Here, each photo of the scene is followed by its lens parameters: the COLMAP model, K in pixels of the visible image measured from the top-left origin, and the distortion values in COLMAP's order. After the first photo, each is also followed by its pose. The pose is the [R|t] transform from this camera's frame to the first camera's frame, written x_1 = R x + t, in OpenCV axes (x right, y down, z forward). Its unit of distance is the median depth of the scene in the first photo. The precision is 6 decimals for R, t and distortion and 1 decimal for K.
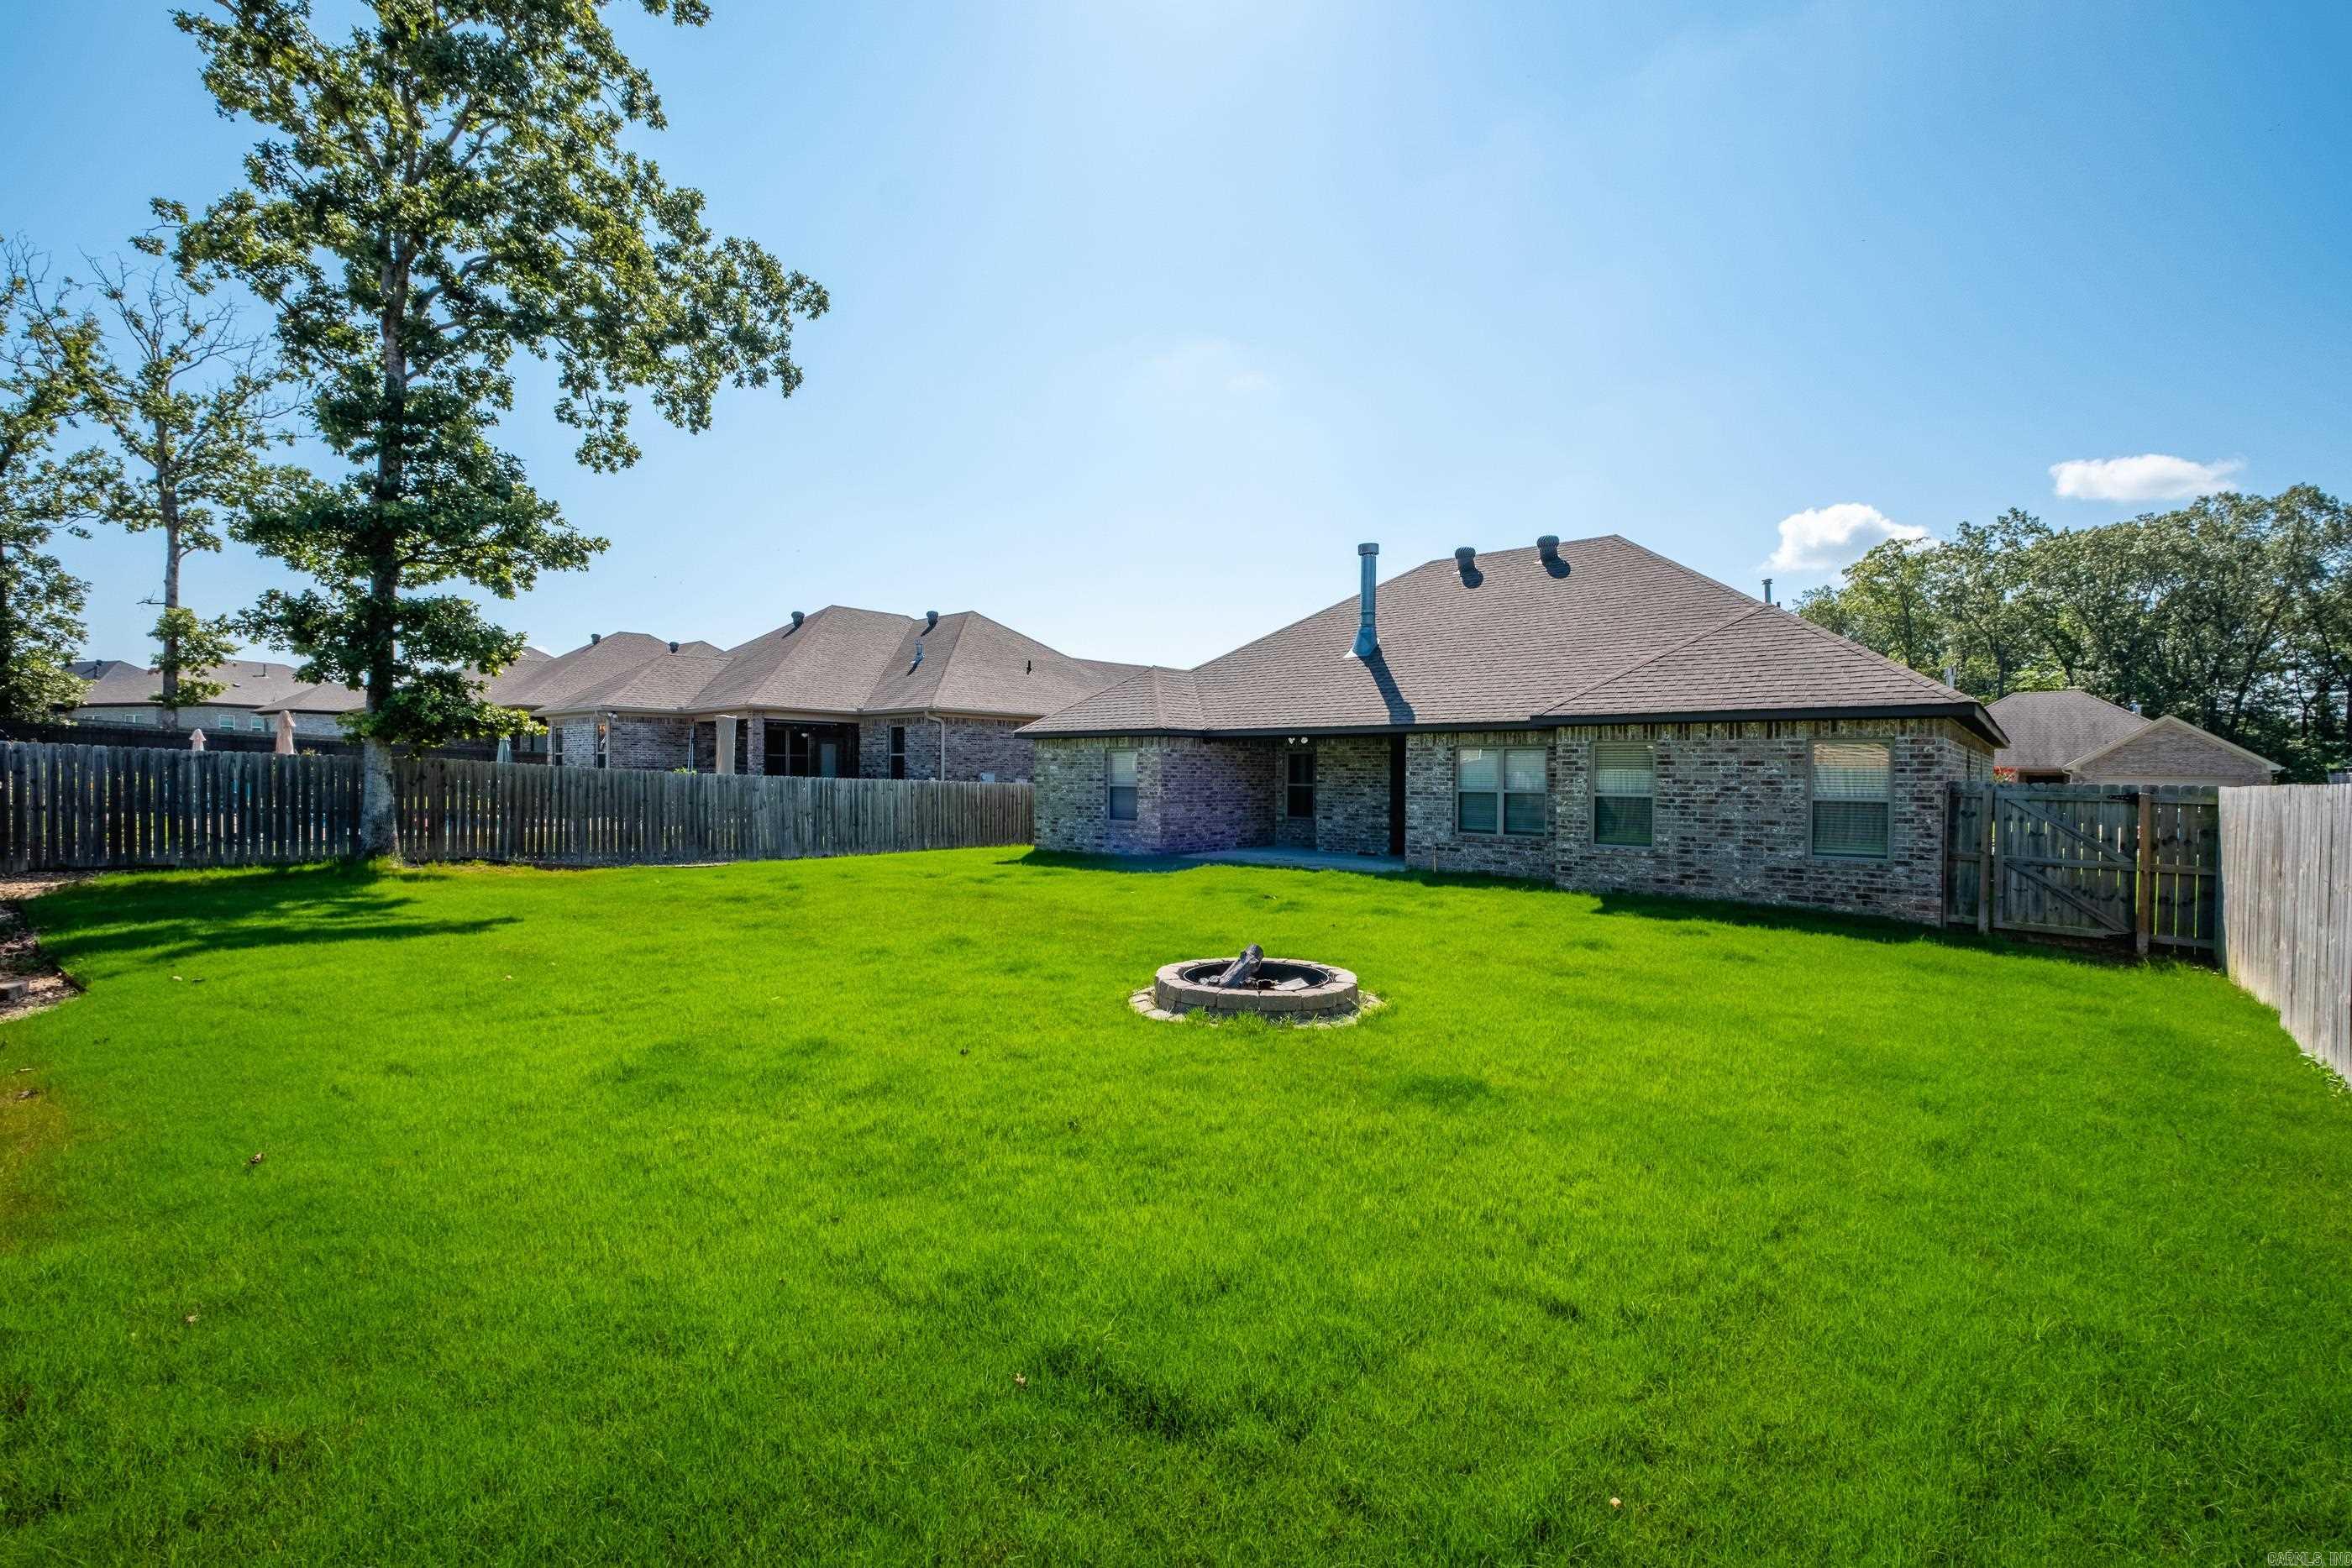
lens RADIAL K [[1034.0, 0, 1165.3], [0, 1034.0, 787.7], [0, 0, 1]] dist [0.004410, -0.002595]
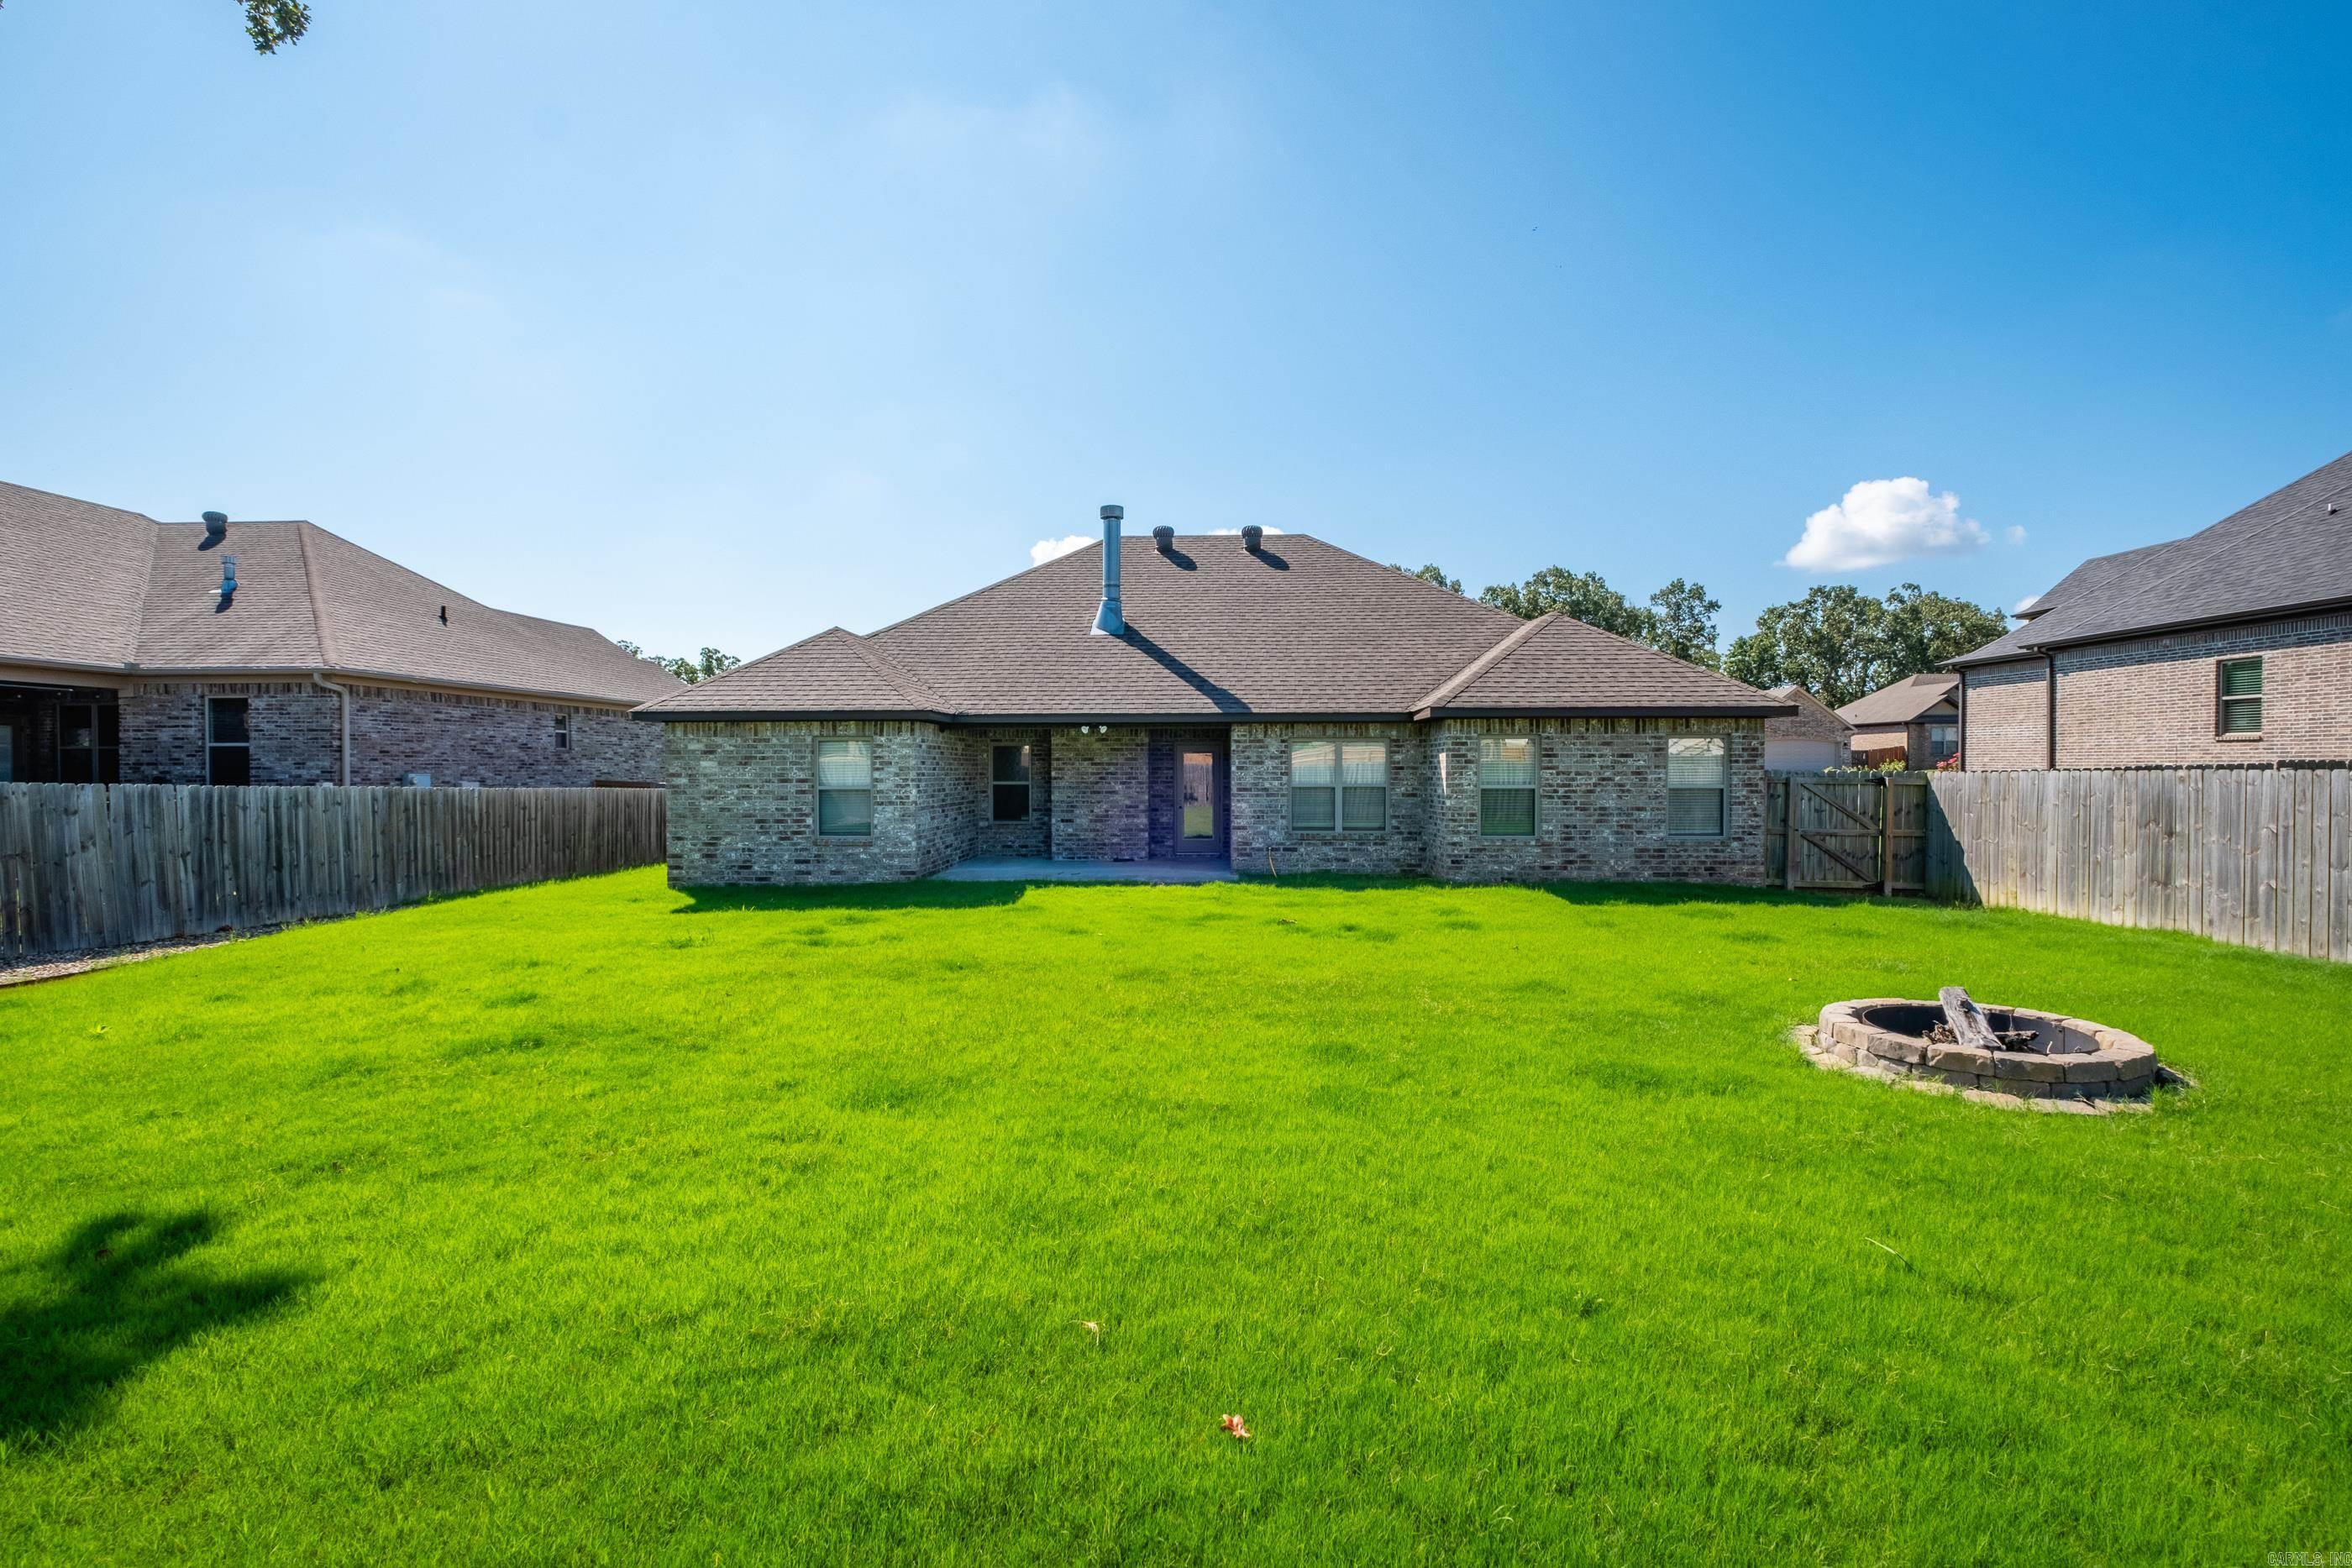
lens RADIAL K [[1034.0, 0, 1175.6], [0, 1034.0, 779.0], [0, 0, 1]] dist [0.004410, -0.002595]
pose [[0.769751, -0.015269, 0.638162, -0.350998], [0.017497, 0.999843, 0.002818, -0.006978], [-0.638105, 0.008997, 0.769897, 0.313530]]
